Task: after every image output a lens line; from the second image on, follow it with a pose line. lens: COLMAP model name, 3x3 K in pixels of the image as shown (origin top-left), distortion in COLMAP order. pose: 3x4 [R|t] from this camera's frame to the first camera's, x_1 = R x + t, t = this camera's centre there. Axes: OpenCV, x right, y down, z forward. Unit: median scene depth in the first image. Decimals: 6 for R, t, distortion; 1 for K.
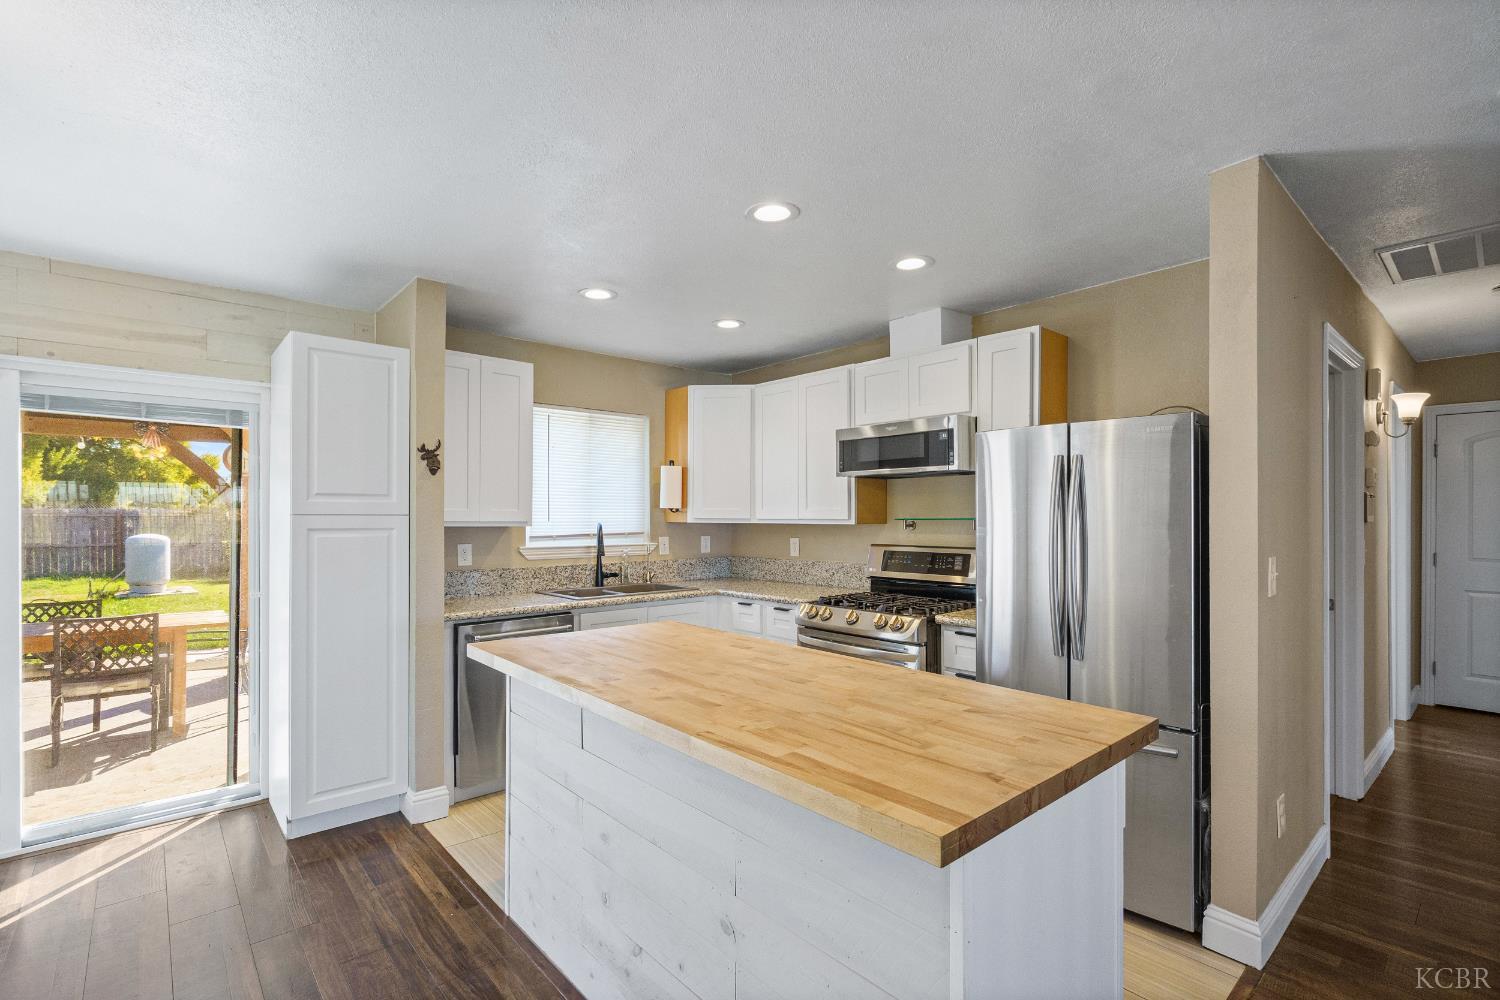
lens RADIAL K [[690.4, 0, 726.6], [0, 690.4, 516.9], [0, 0, 1]] dist [0.002083, 0.000959]
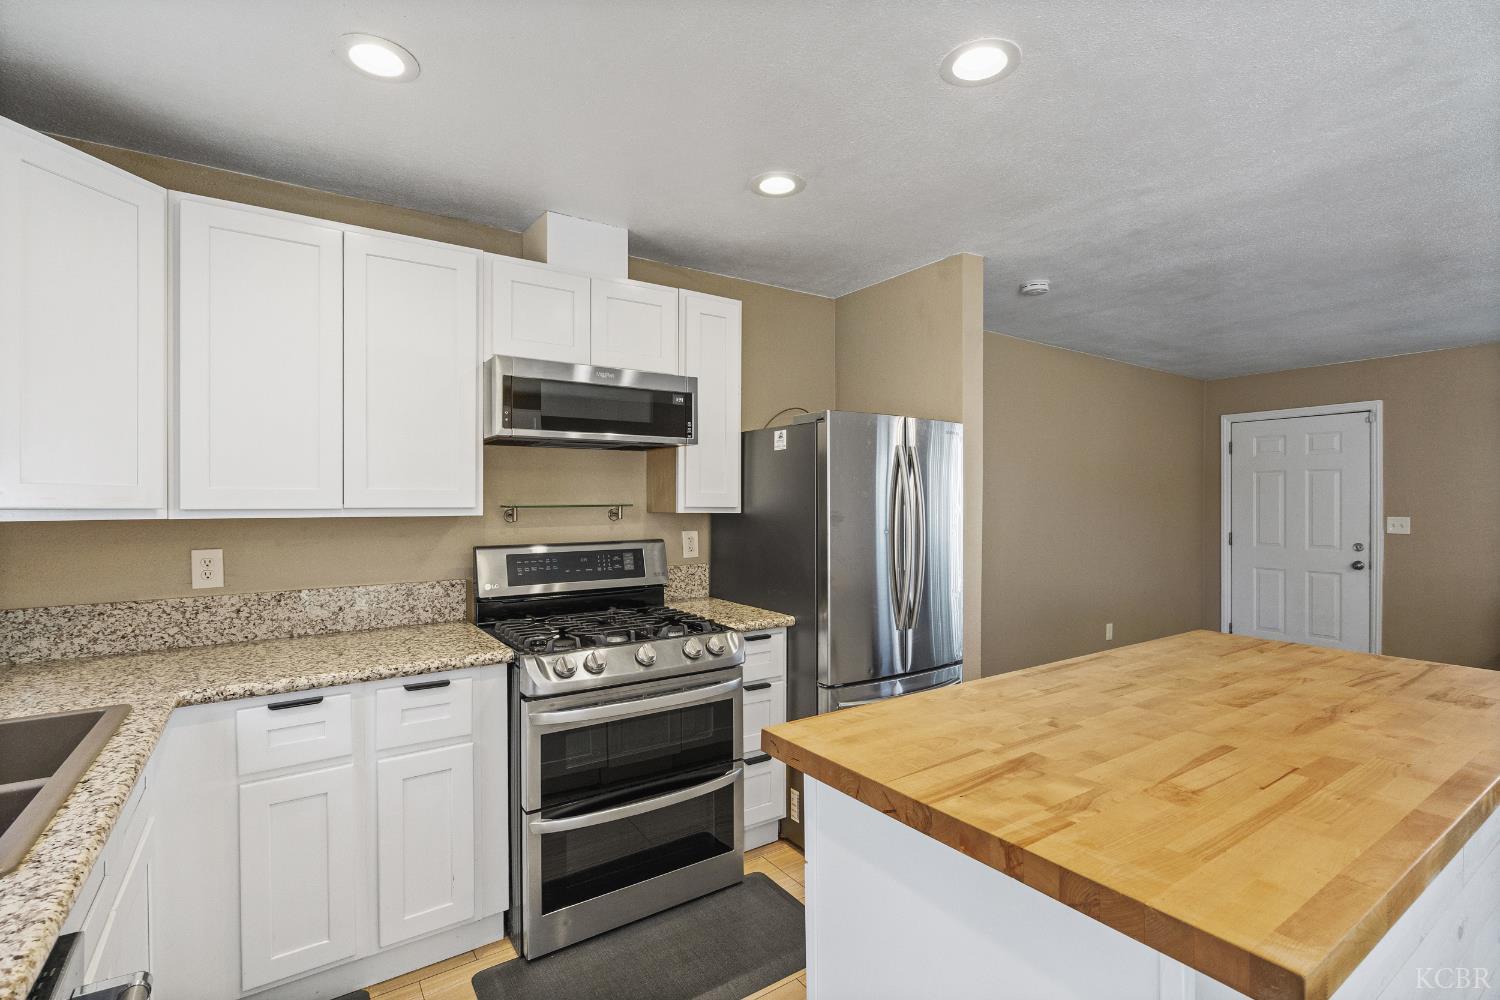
lens RADIAL K [[690.4, 0, 746.9], [0, 690.4, 502.6], [0, 0, 1]] dist [0.002083, 0.000959]
pose [[0.119581, -0.000099, 0.992824, -0.388663], [0.005963, 0.999982, -0.000619, 0.001191], [-0.992807, 0.005994, 0.119579, 0.693818]]
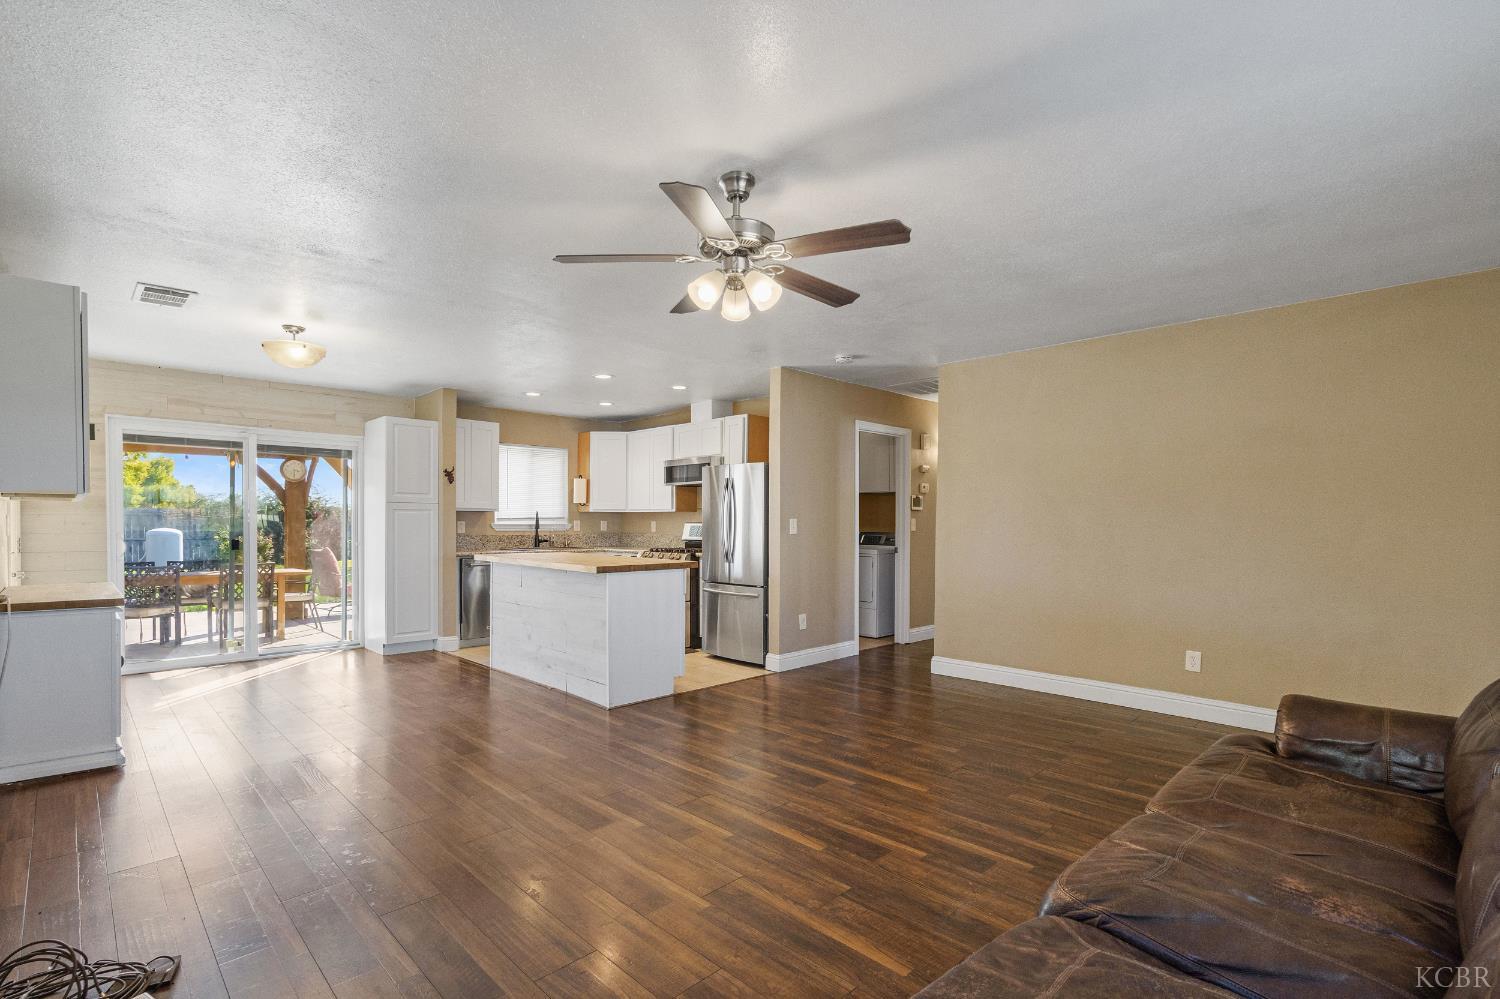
lens RADIAL K [[690.4, 0, 720.5], [0, 690.4, 527.1], [0, 0, 1]] dist [0.002083, 0.000959]
pose [[0.998724, 0.003966, 0.050342, 0.213688], [-0.004301, 0.999969, 0.006543, 0.039730], [-0.050315, -0.006751, 0.998711, -0.859107]]
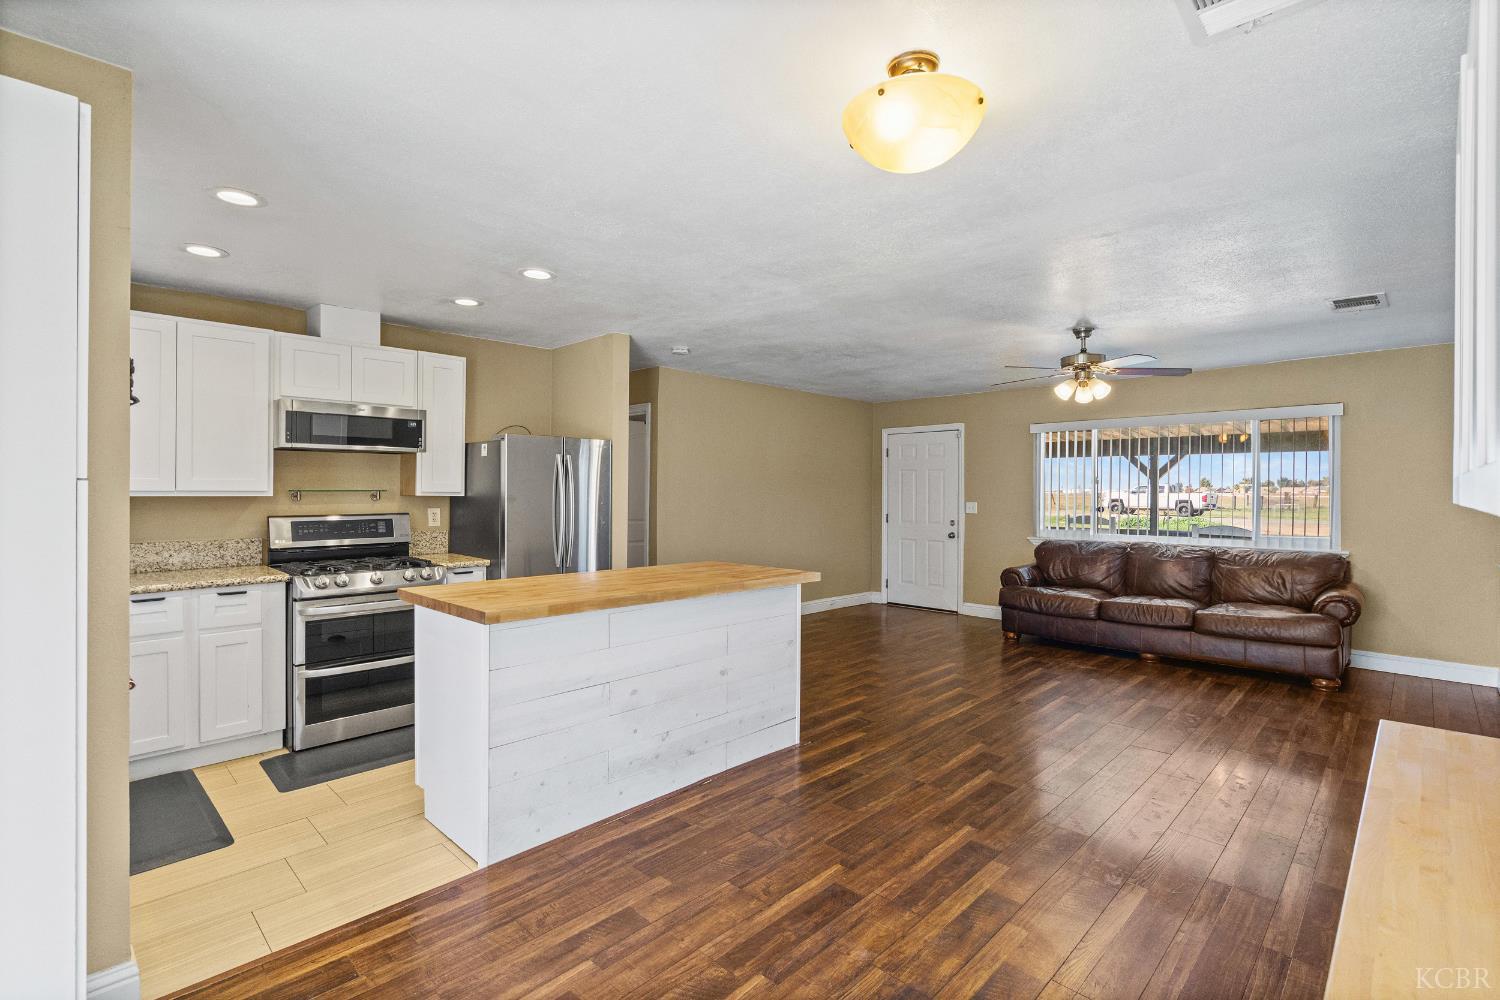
lens RADIAL K [[690.4, 0, 742.3], [0, 690.4, 490.3], [0, 0, 1]] dist [0.002083, 0.000959]
pose [[-0.073042, 0.002473, 0.997326, -0.828437], [0.001193, 0.999996, -0.002392, 0.005728], [-0.997328, 0.001015, -0.073045, 0.411448]]
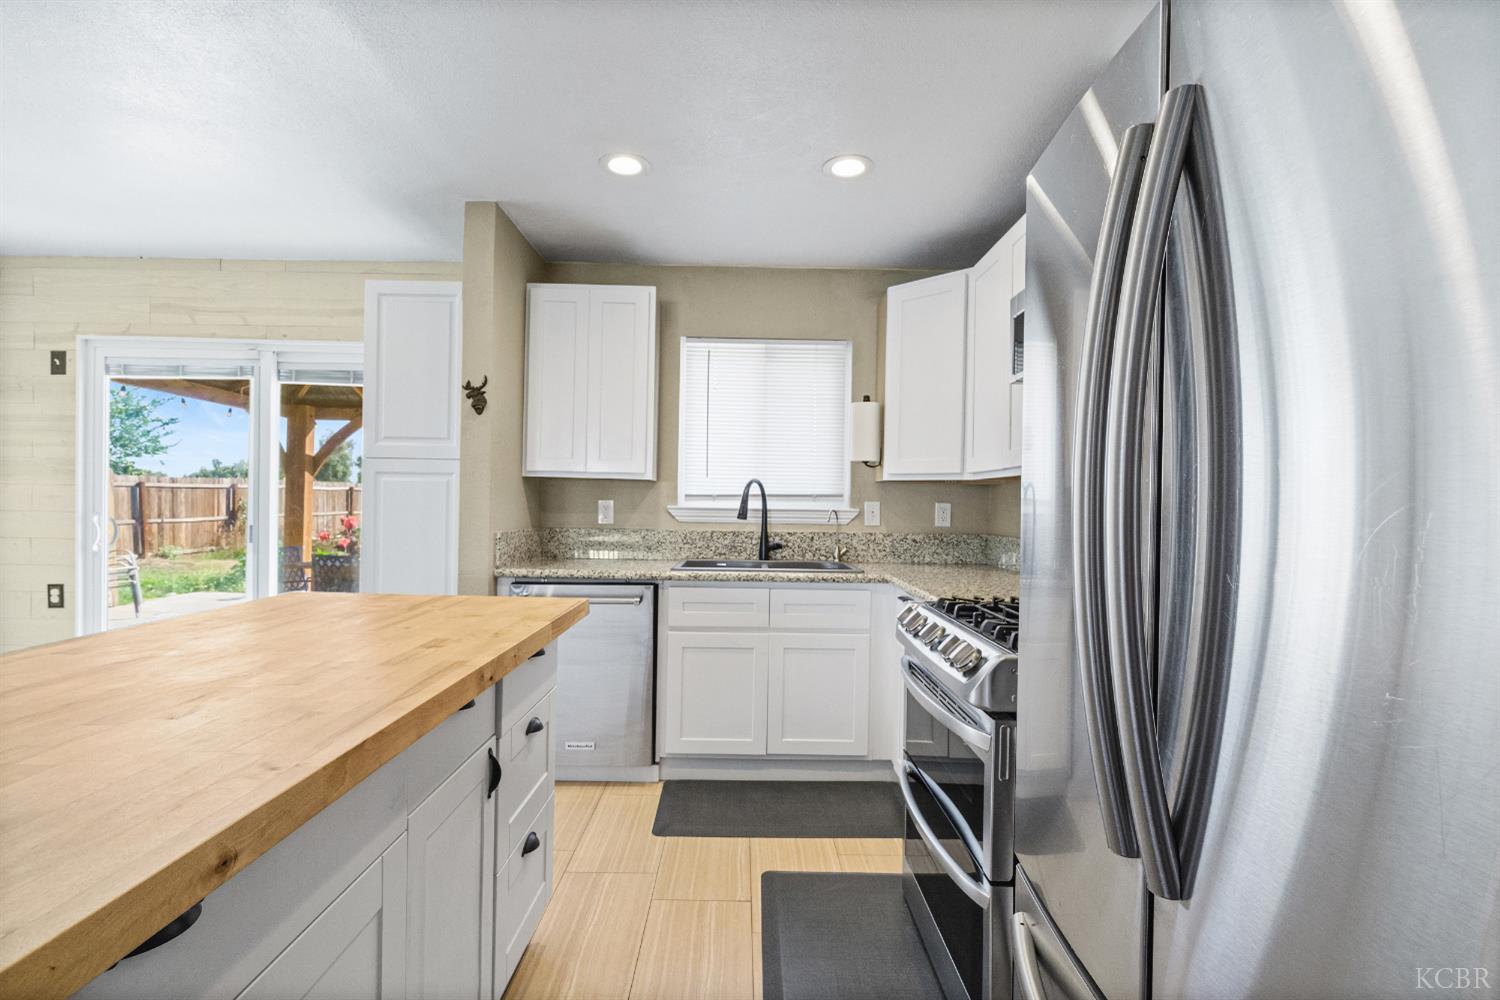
lens RADIAL K [[690.4, 0, 750.6], [0, 690.4, 501.9], [0, 0, 1]] dist [0.002083, 0.000959]
pose [[0.764907, 0.010779, -0.644051, 0.349882], [-0.016282, 0.999864, -0.002603, 0.040750], [0.643935, 0.012478, 0.764978, 0.428007]]
